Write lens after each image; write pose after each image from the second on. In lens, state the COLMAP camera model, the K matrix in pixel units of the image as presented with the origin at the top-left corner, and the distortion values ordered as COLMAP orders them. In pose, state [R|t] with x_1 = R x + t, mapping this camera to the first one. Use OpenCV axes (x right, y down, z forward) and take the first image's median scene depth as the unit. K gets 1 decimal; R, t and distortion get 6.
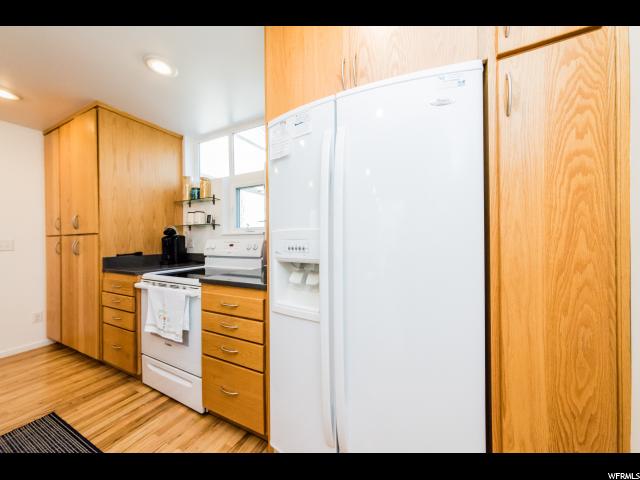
lens RADIAL K [[216.7, 0, 320.0], [0, 216.7, 240.0], [0, 0, 1]] dist [0.000028, -0.000013]
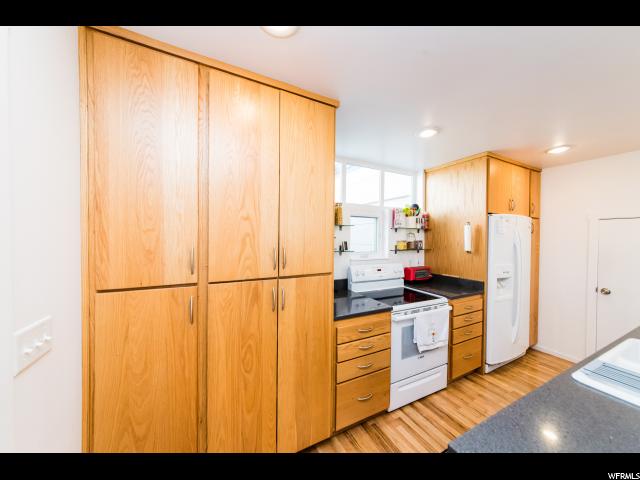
lens RADIAL K [[216.7, 0, 320.0], [0, 216.7, 240.0], [0, 0, 1]] dist [0.000028, -0.000013]
pose [[0.634860, 0.006255, 0.772602, -1.894291], [-0.013314, 0.999907, 0.002844, -0.171331], [-0.772512, -0.012092, 0.634885, 0.623358]]
